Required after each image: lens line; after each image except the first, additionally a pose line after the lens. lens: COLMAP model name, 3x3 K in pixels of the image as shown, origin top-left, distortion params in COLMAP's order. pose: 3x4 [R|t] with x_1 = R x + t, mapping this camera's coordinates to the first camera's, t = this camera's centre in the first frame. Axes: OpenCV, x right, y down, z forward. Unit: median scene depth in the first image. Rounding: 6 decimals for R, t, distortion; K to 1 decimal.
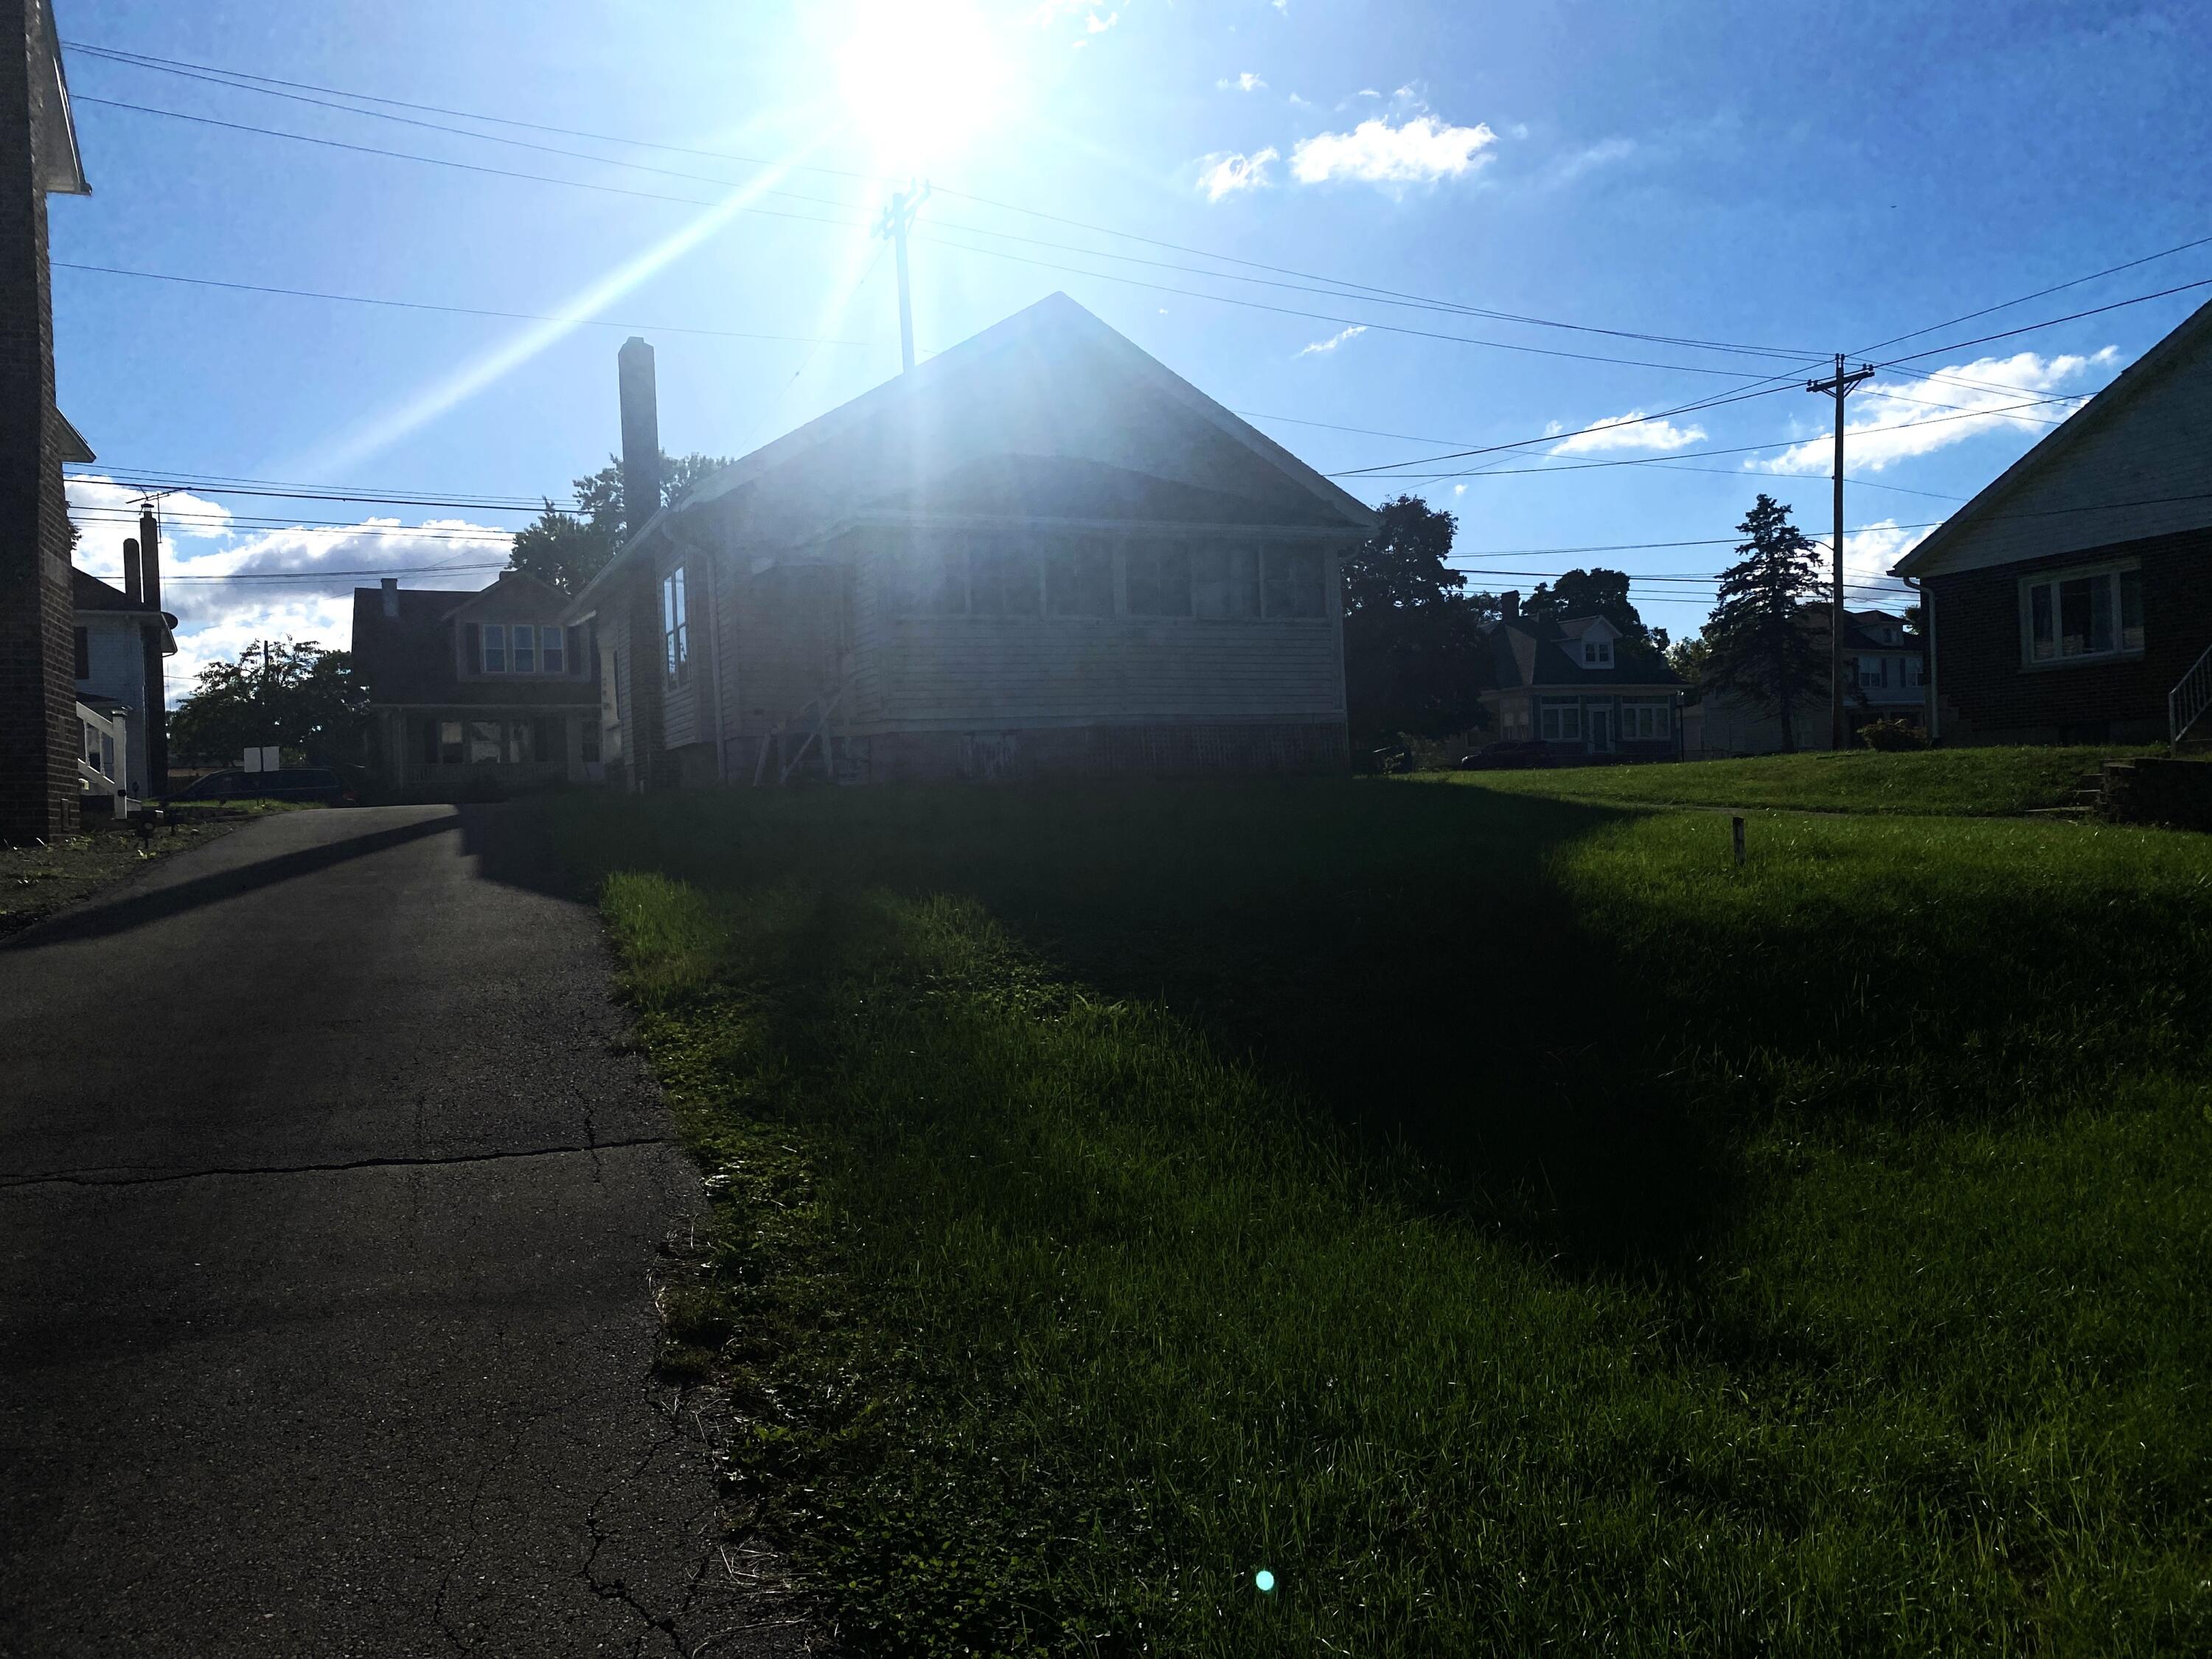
lens RADIAL K [[1649.3, 0, 1106.0], [0, 1649.3, 829.5], [0, 0, 1]] dist [0.031859, 0.000124]
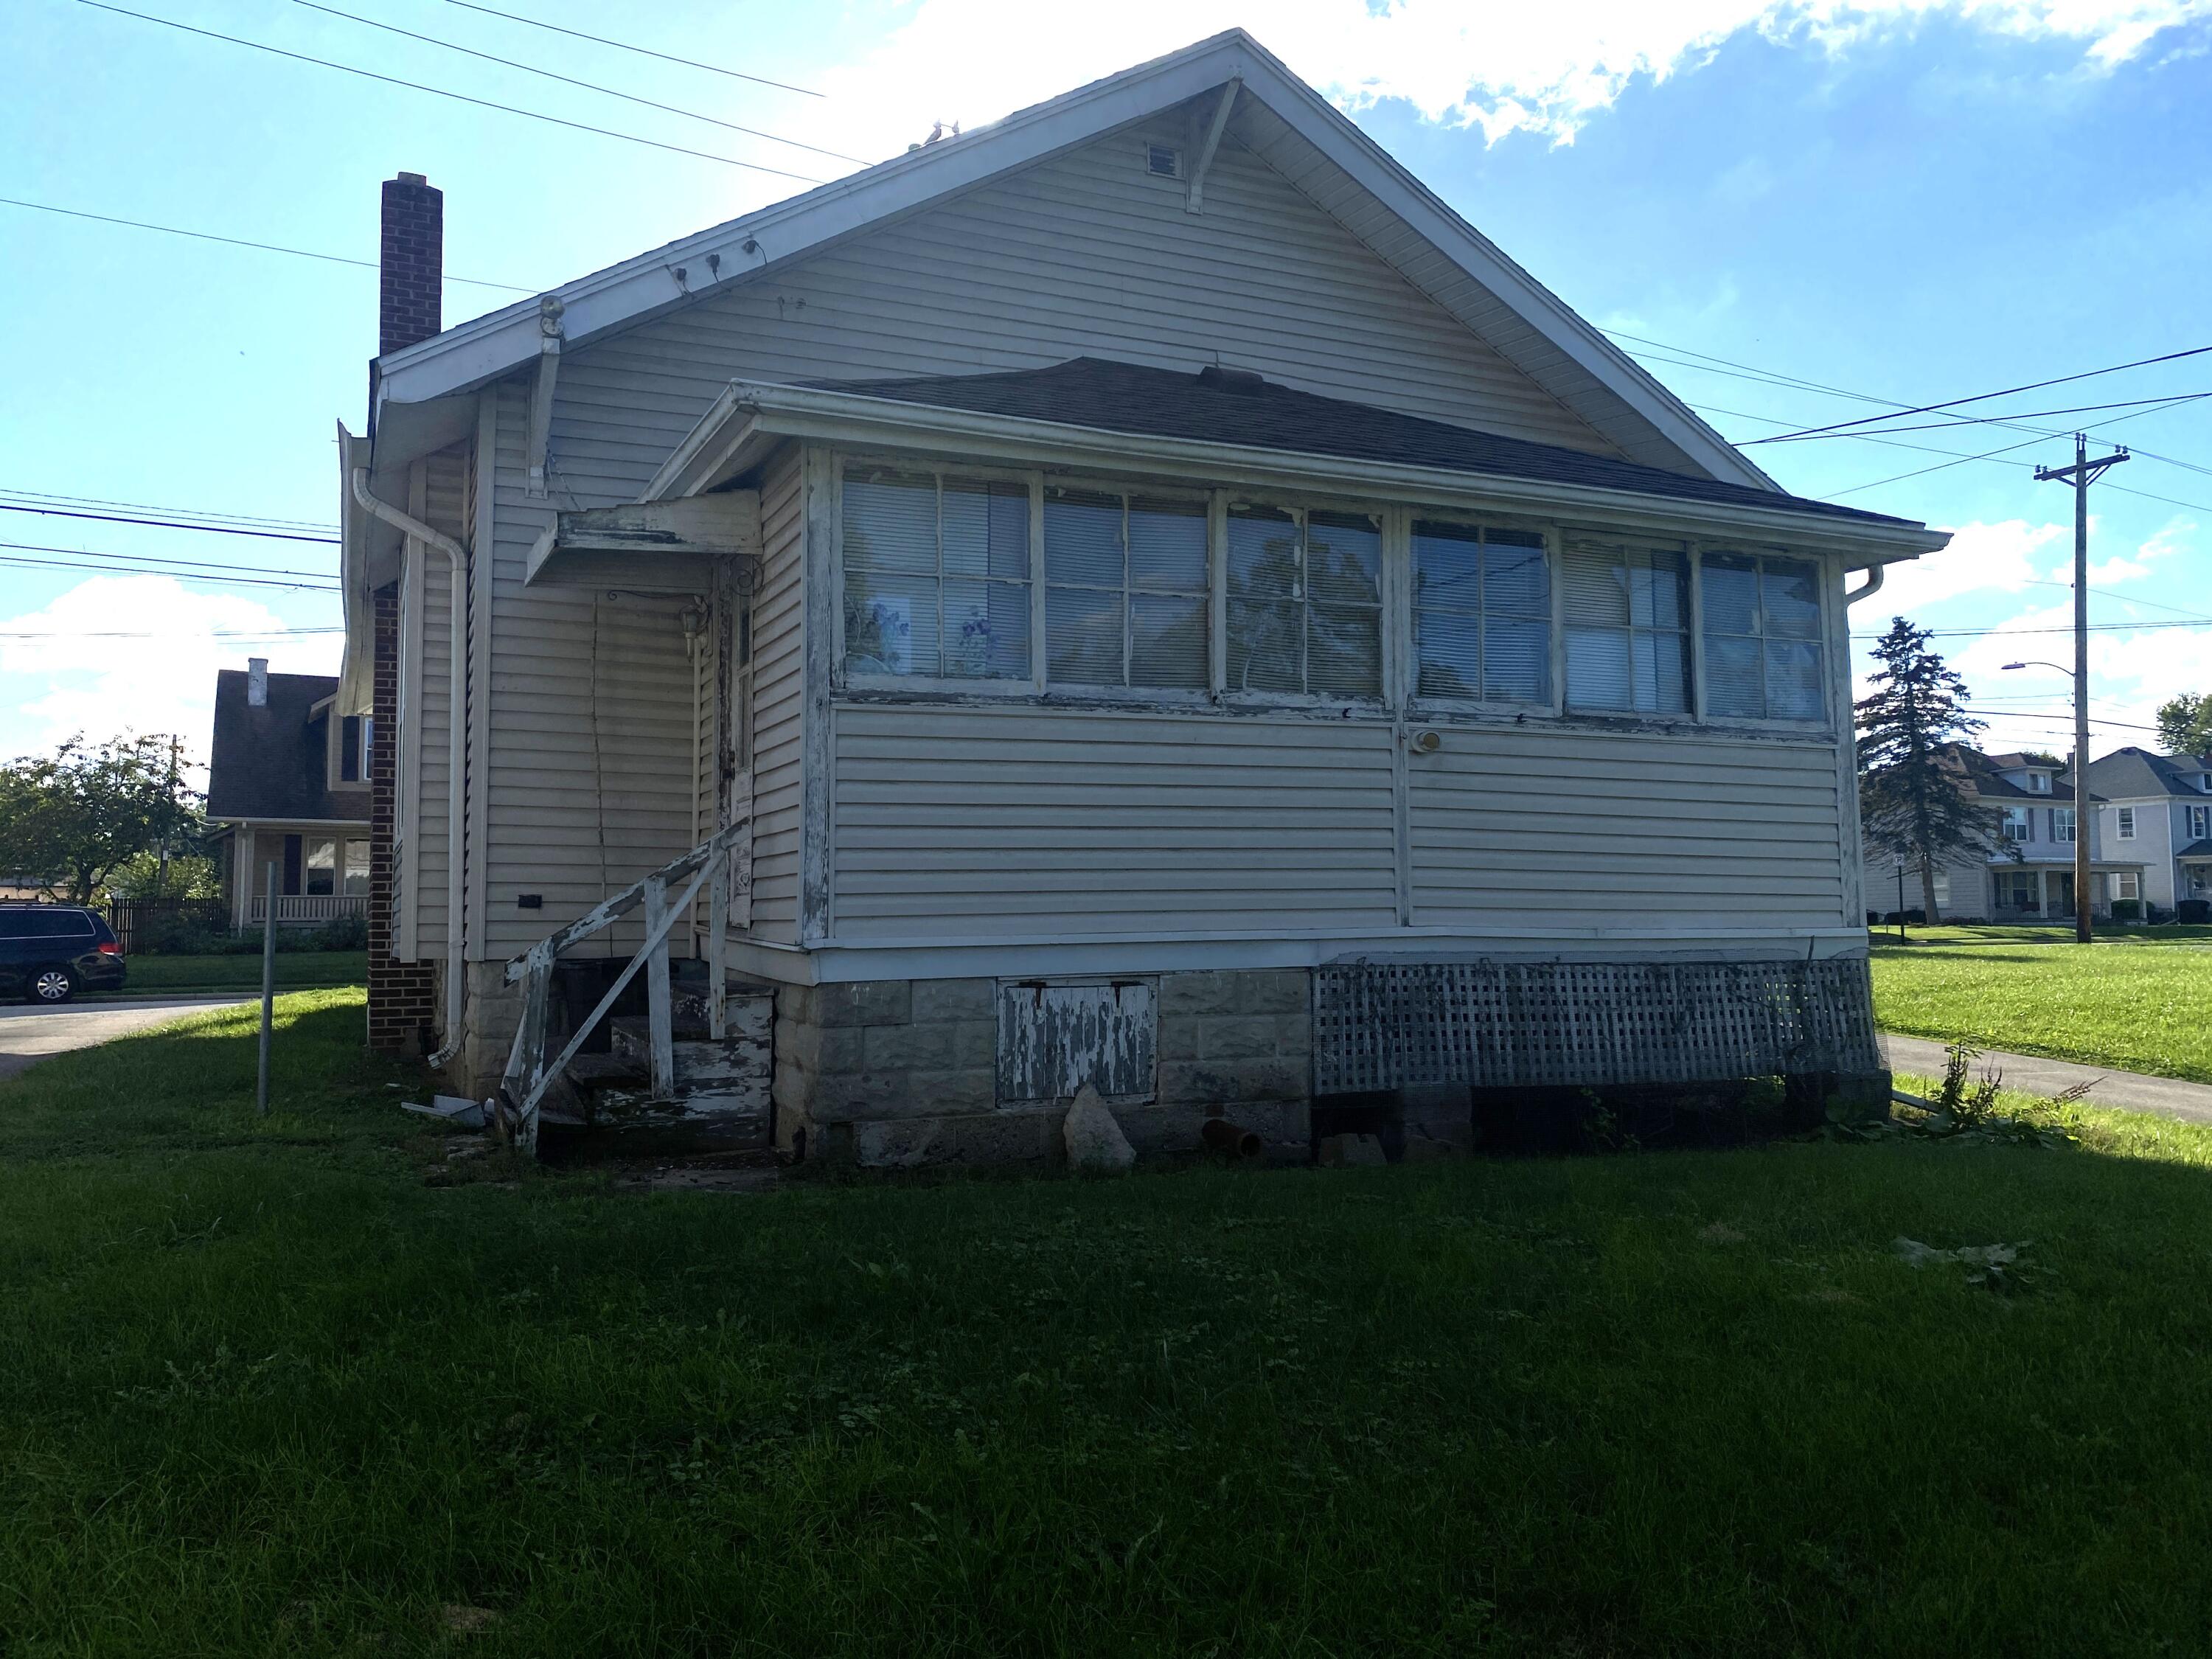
lens RADIAL K [[1649.3, 0, 1106.0], [0, 1649.3, 829.5], [0, 0, 1]] dist [0.031859, 0.000124]
pose [[0.999576, 0.029110, -0.000973, -0.021472], [-0.029104, 0.996919, -0.072833, -0.021771], [-0.001150, 0.072830, 0.997344, 0.199241]]
